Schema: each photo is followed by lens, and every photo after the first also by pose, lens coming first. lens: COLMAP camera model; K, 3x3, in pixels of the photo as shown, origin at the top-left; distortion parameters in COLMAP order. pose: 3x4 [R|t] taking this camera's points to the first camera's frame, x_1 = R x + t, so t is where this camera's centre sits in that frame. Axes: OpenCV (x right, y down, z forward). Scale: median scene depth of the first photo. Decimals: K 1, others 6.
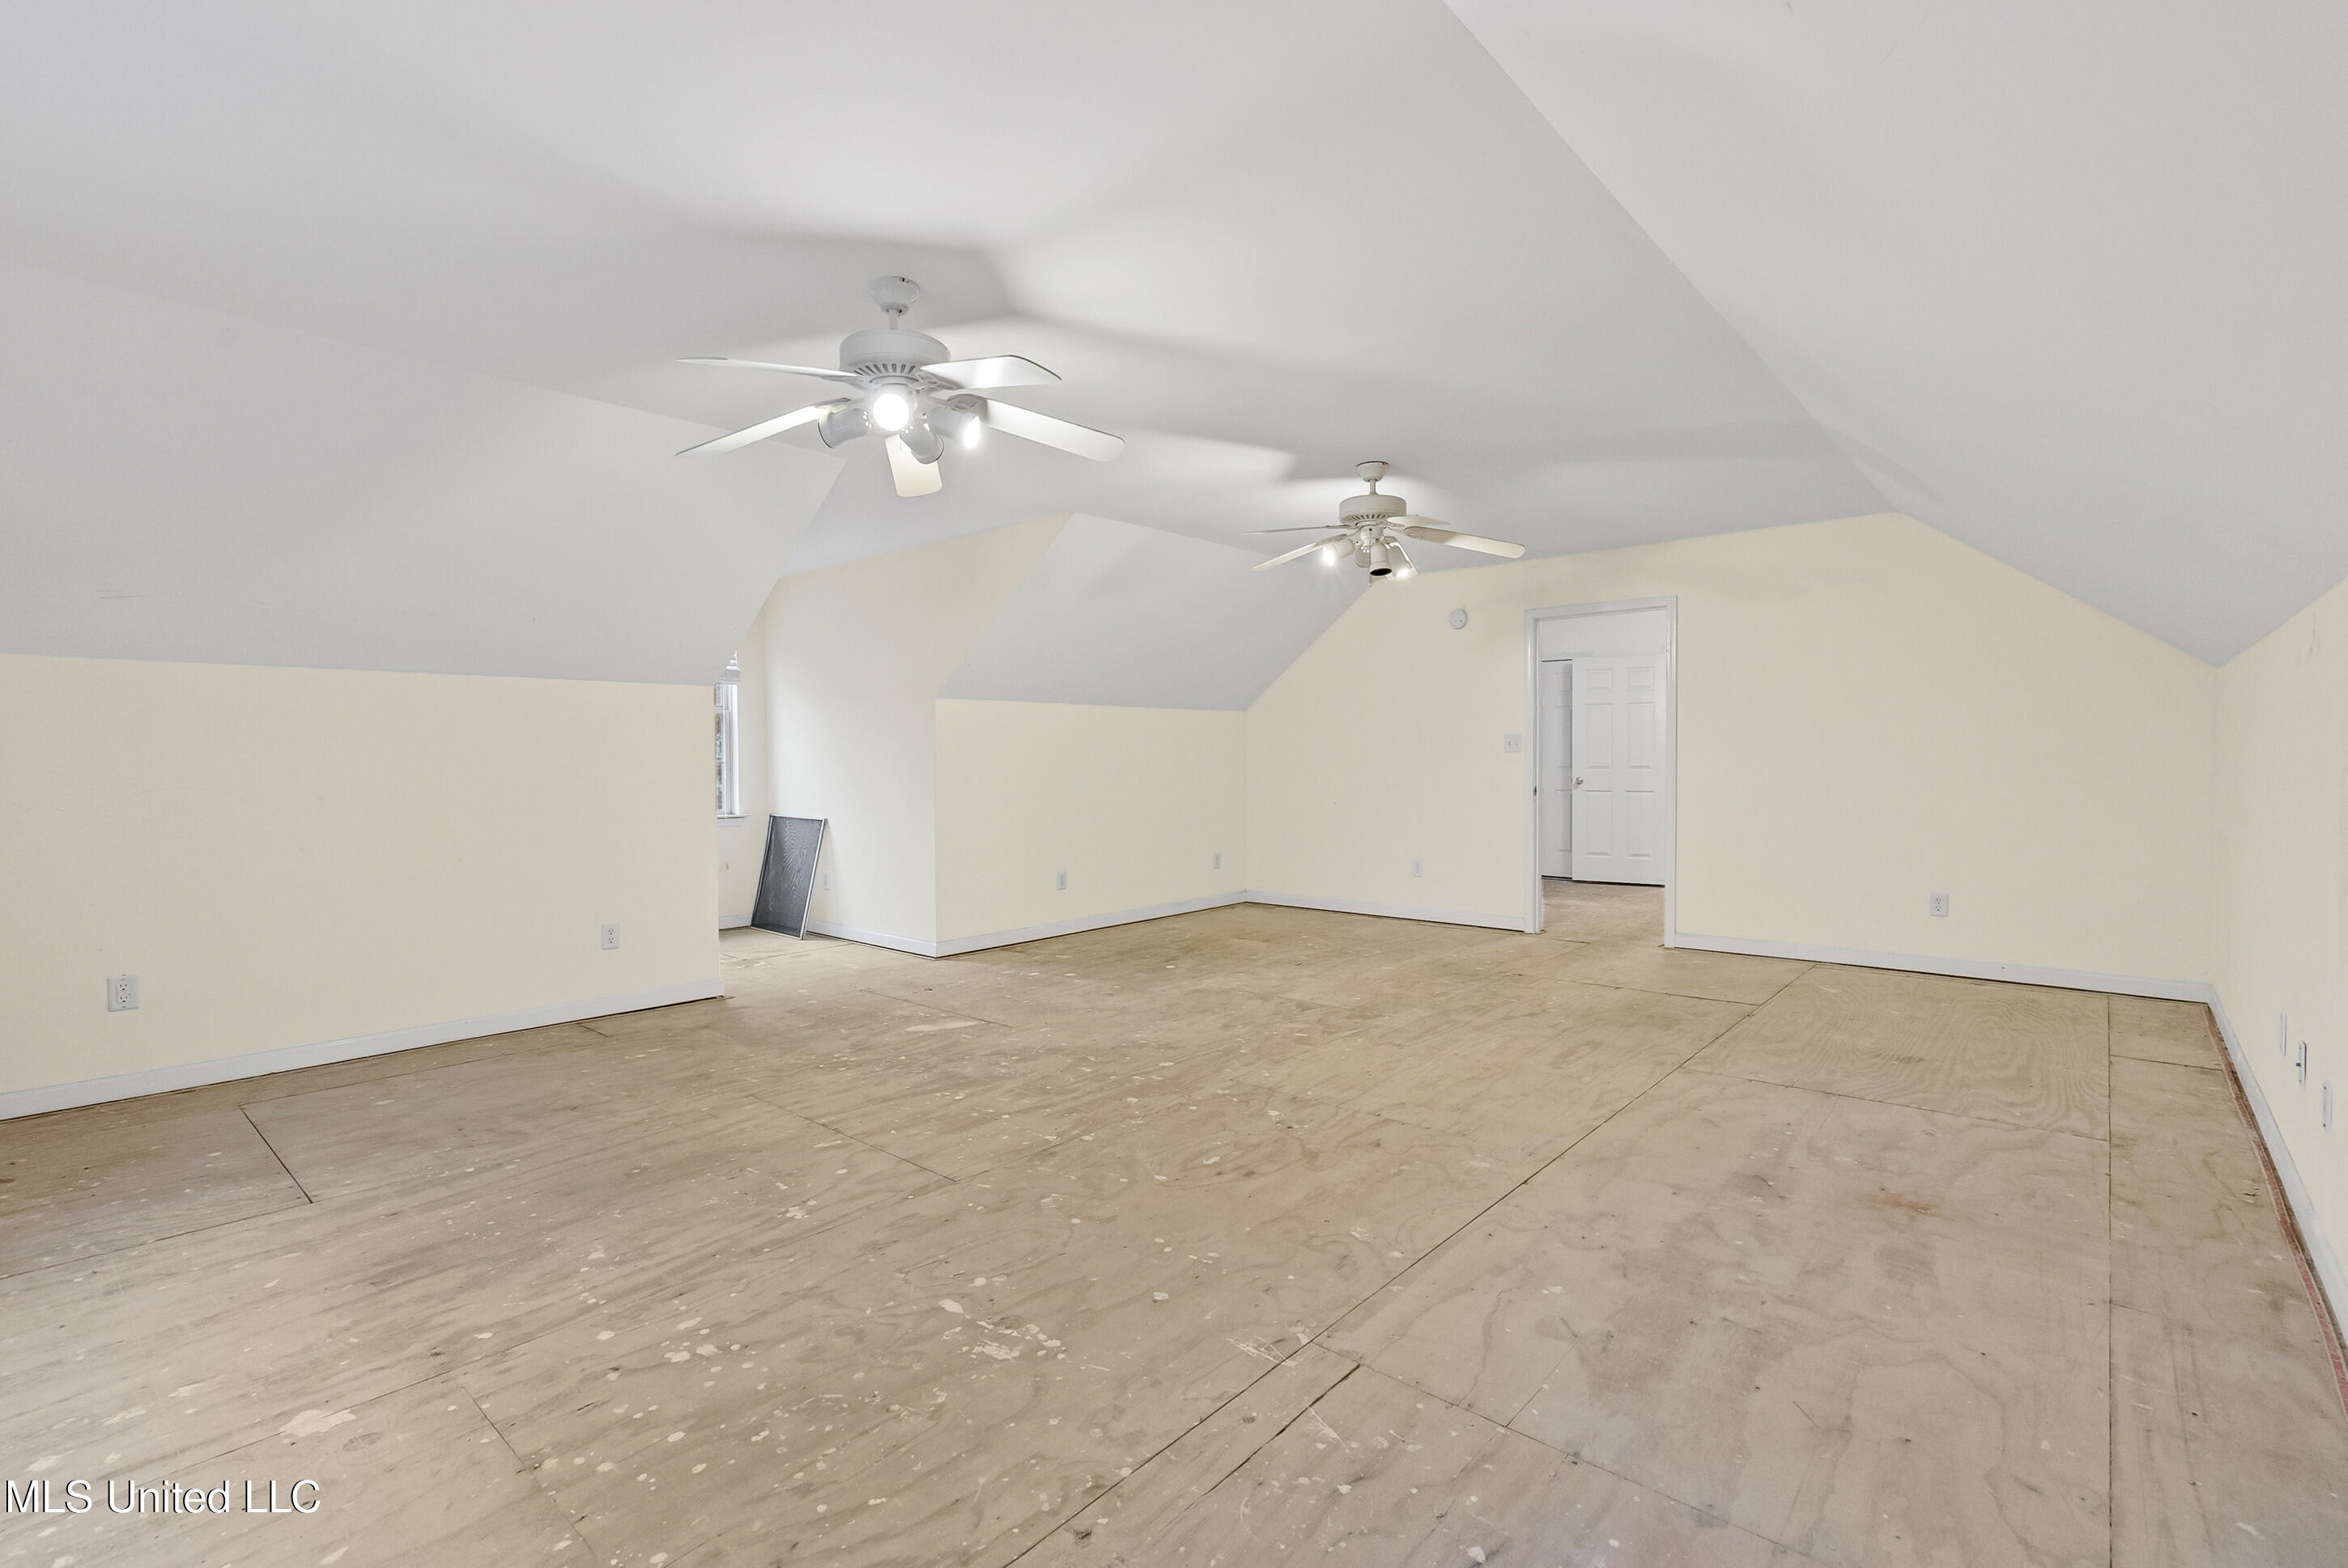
lens RADIAL K [[1069.9, 0, 1174.0], [0, 1069.9, 784.0], [0, 0, 1]] dist [-0.008719, 0.000318]
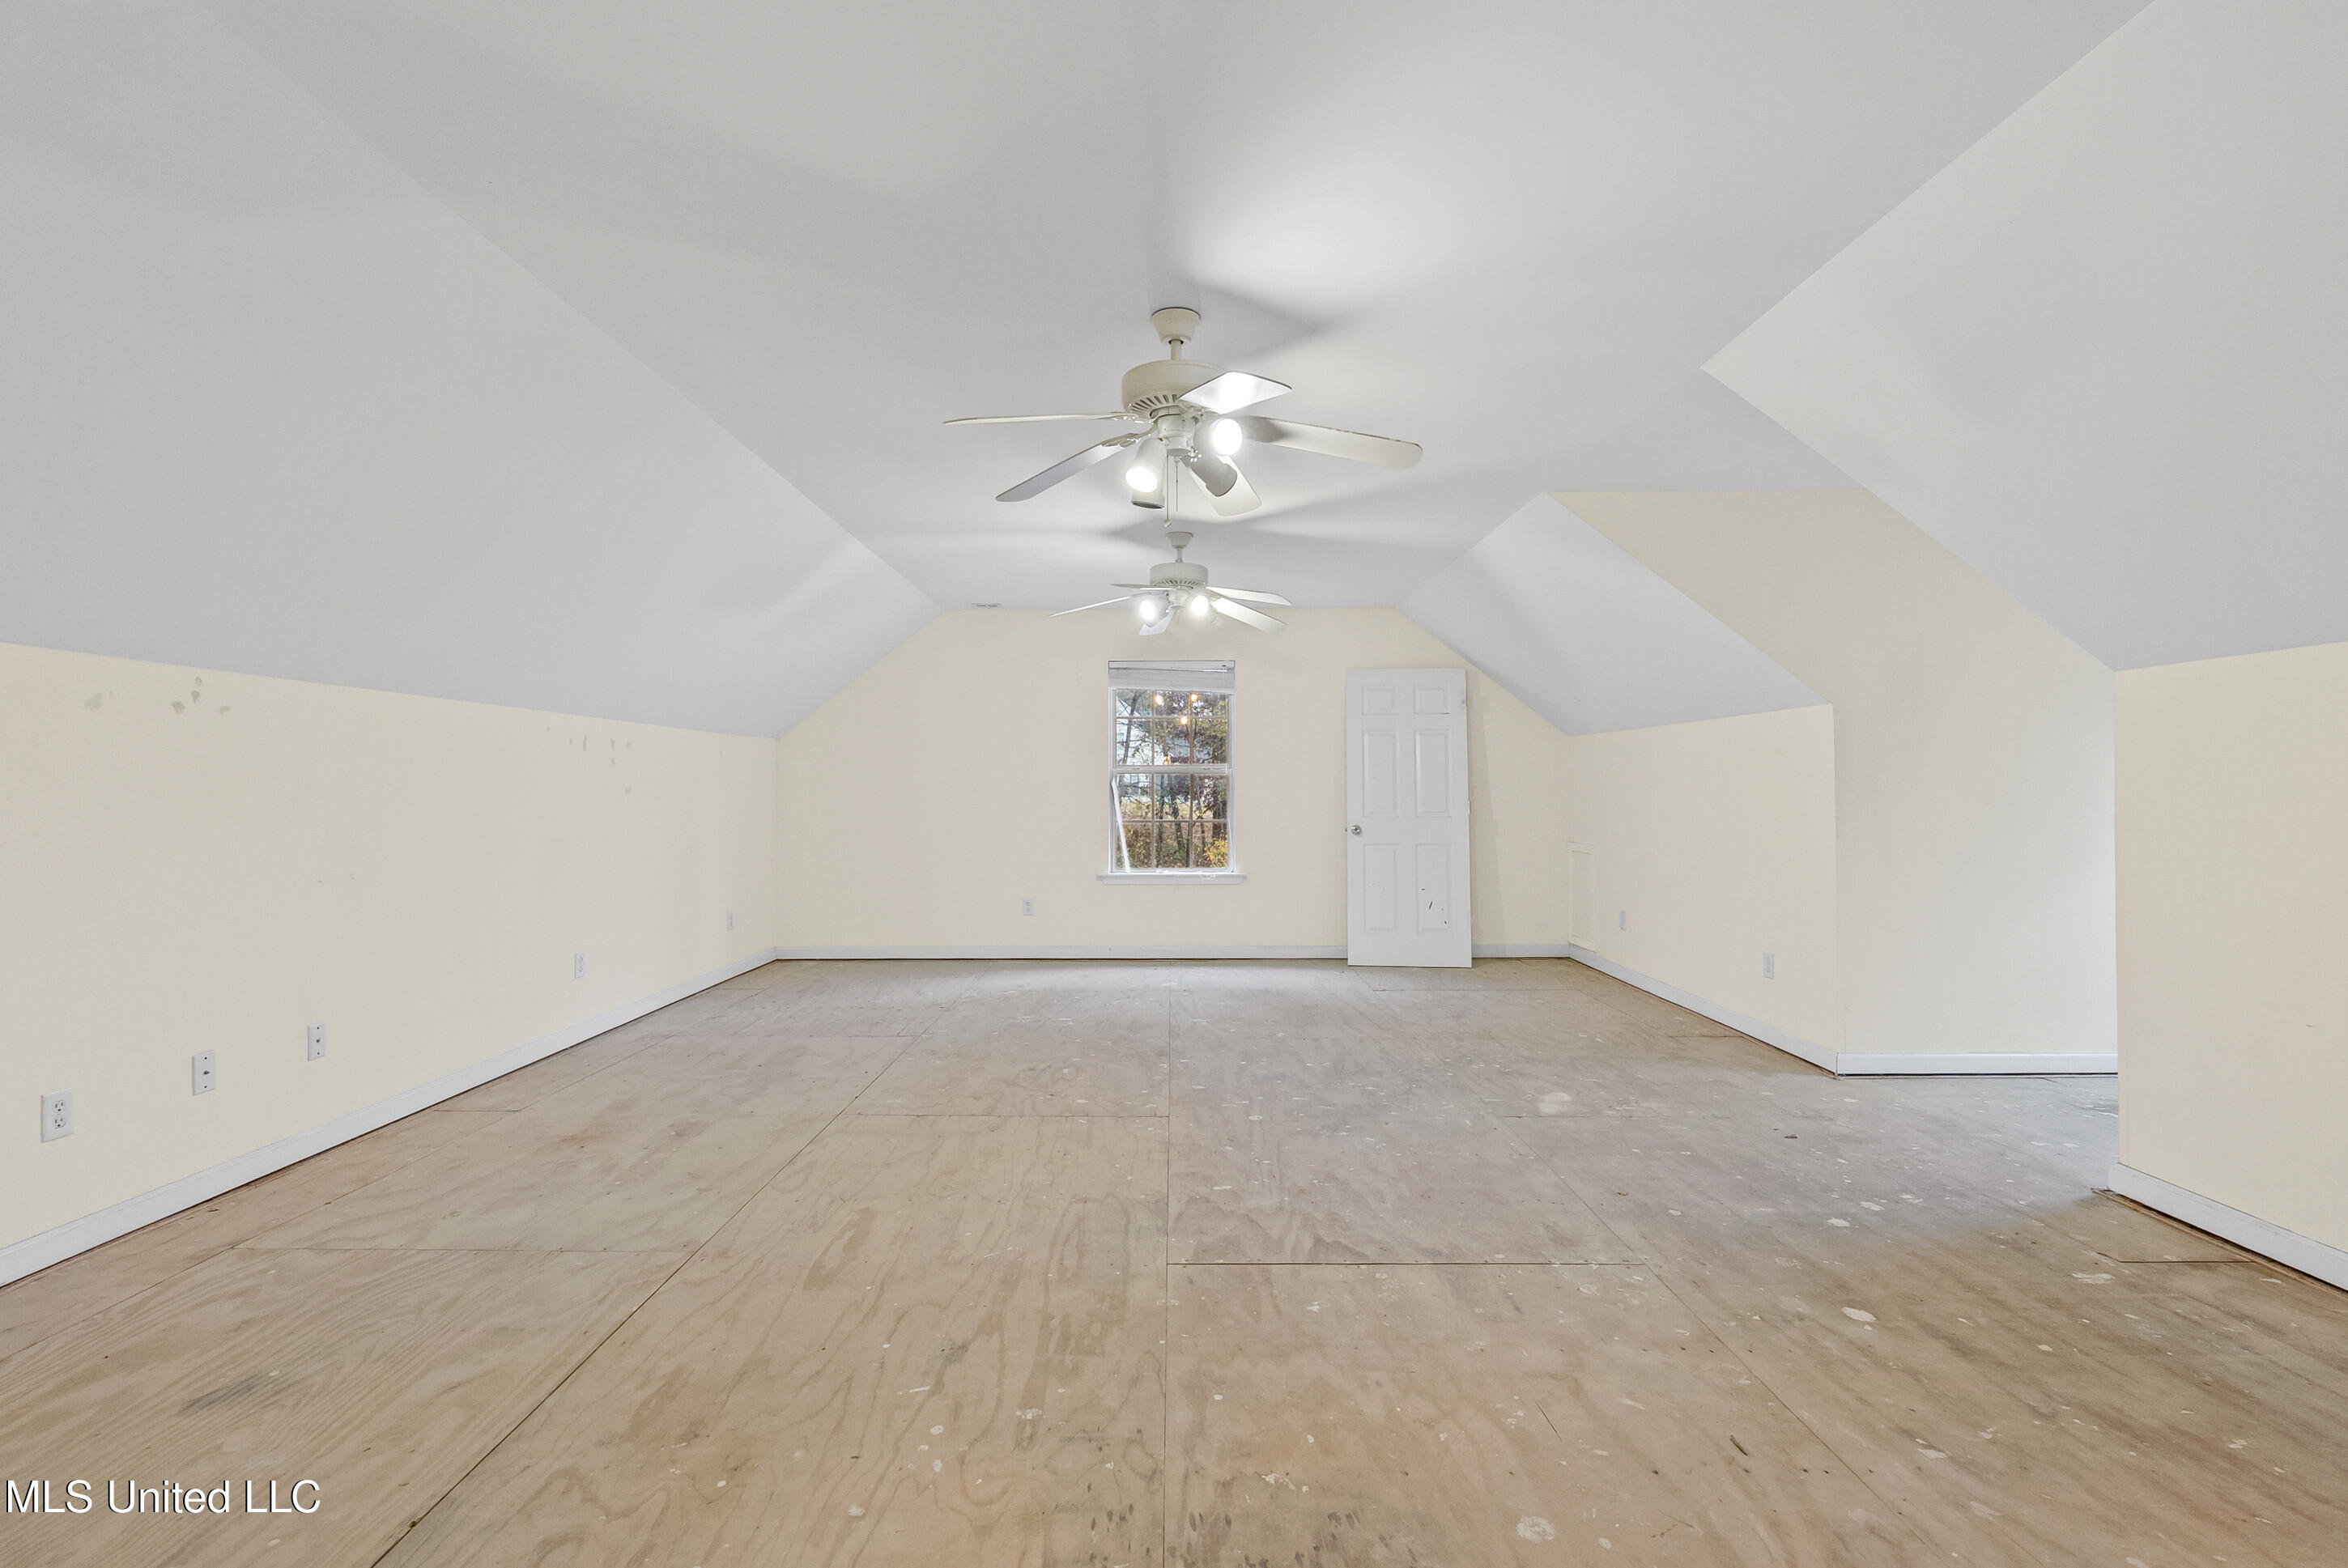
lens RADIAL K [[1069.9, 0, 1174.0], [0, 1069.9, 784.0], [0, 0, 1]] dist [-0.008719, 0.000318]
pose [[-0.752813, 0.004999, -0.658216, 0.715760], [-0.008051, 0.999826, 0.016802, -0.052696], [0.658186, 0.017948, -0.752642, 1.774131]]
